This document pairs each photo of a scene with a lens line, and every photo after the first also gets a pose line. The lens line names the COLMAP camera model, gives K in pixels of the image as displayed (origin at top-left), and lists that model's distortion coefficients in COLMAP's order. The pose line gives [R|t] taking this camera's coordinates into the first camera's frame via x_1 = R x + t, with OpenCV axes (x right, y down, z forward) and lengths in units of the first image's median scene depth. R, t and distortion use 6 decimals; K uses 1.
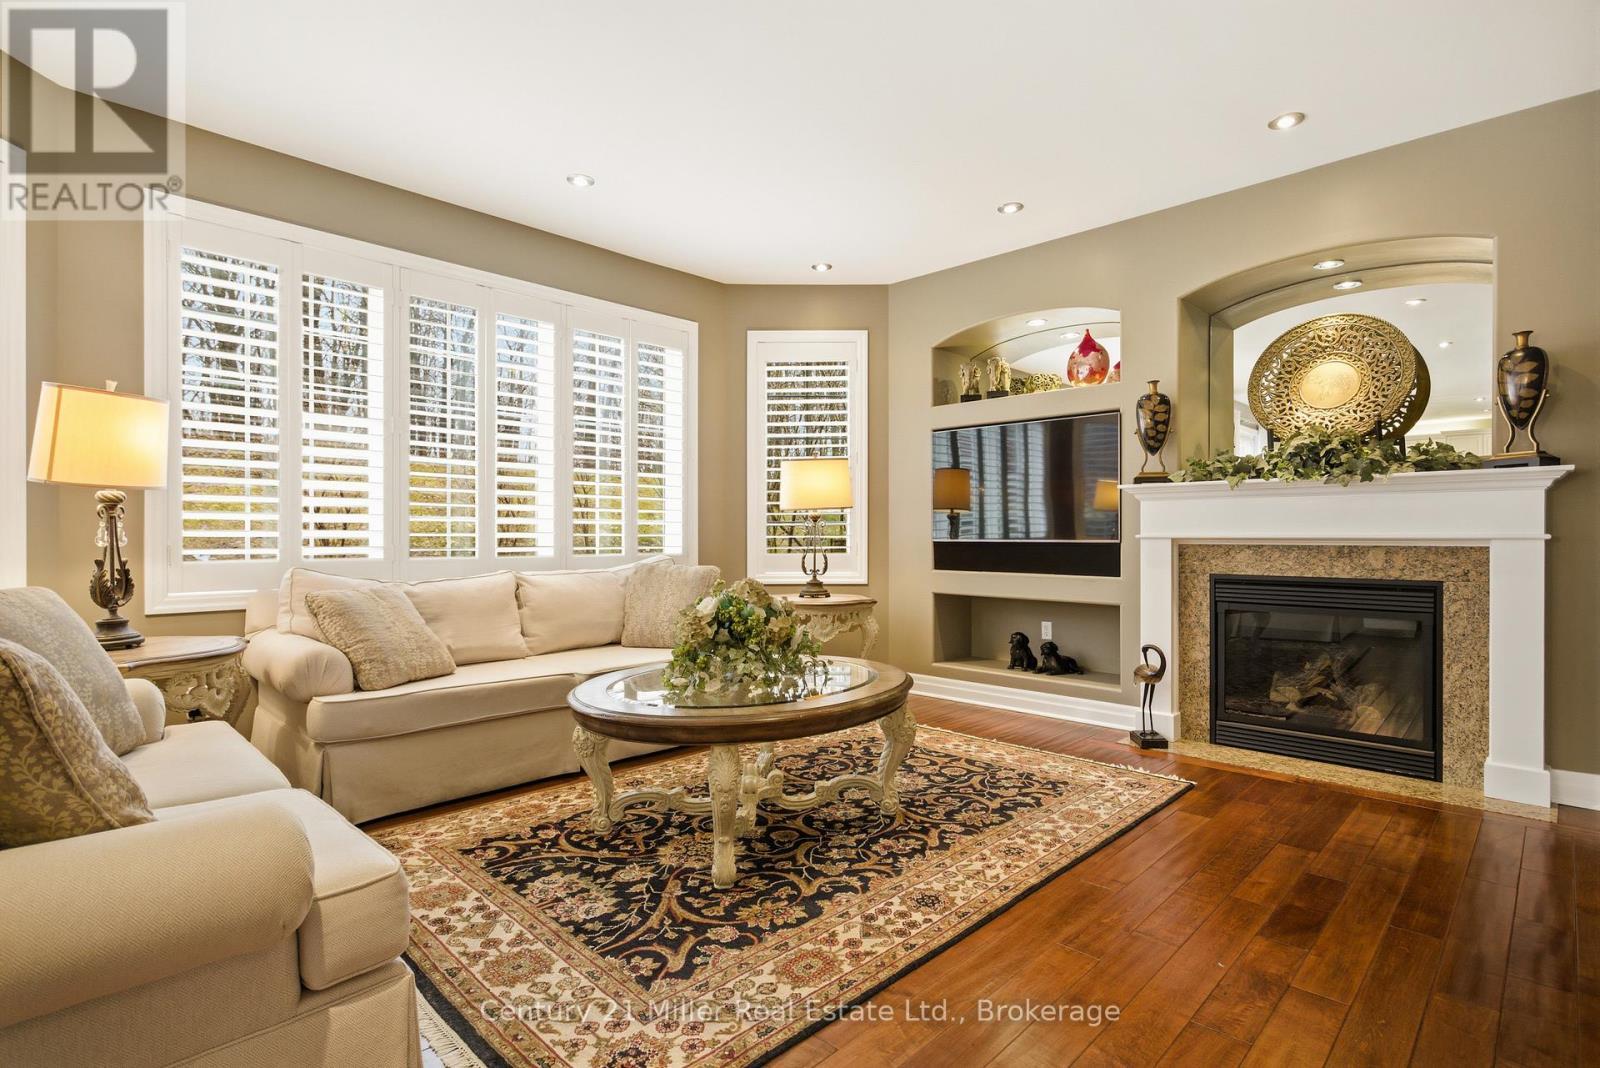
lens RADIAL K [[793.4, 0, 803.3], [0, 793.4, 539.3], [0, 0, 1]] dist [-0.008608, 0.001625]
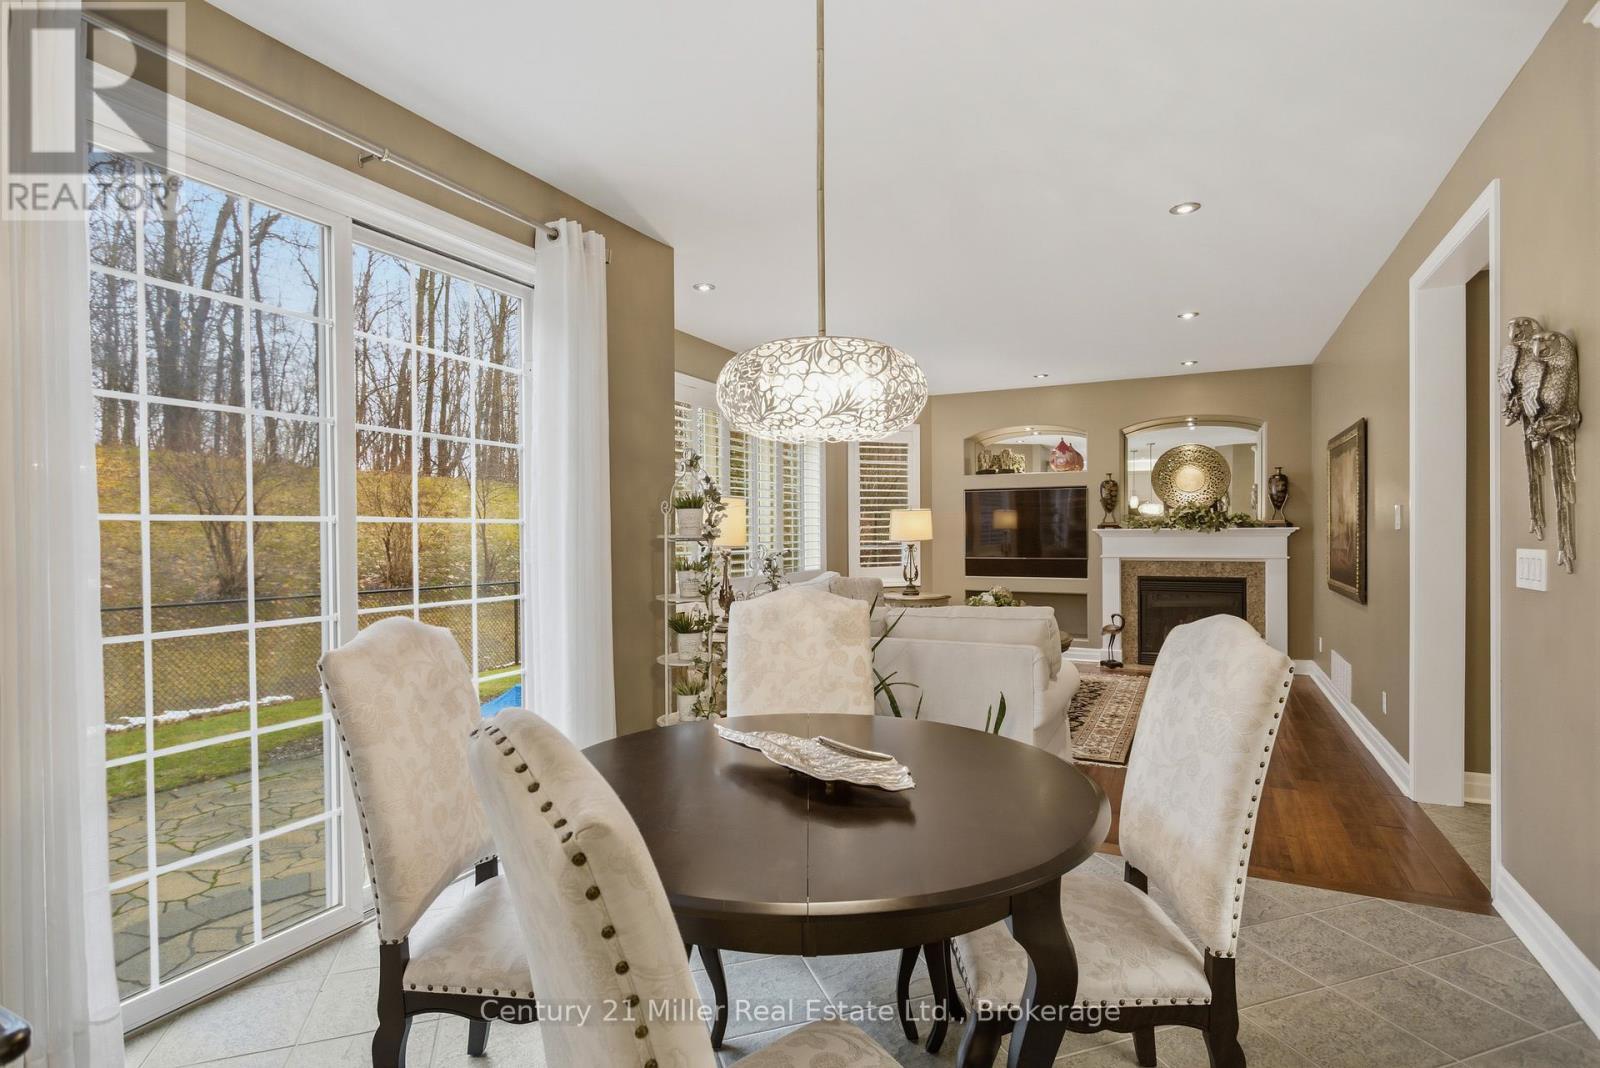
lens RADIAL K [[793.4, 0, 803.2], [0, 793.4, 540.9], [0, 0, 1]] dist [-0.008608, 0.001625]
pose [[0.948463, -0.008356, 0.316778, -0.863621], [0.007532, 0.999964, 0.003827, -0.054884], [-0.316799, -0.001244, 0.948492, -0.565094]]
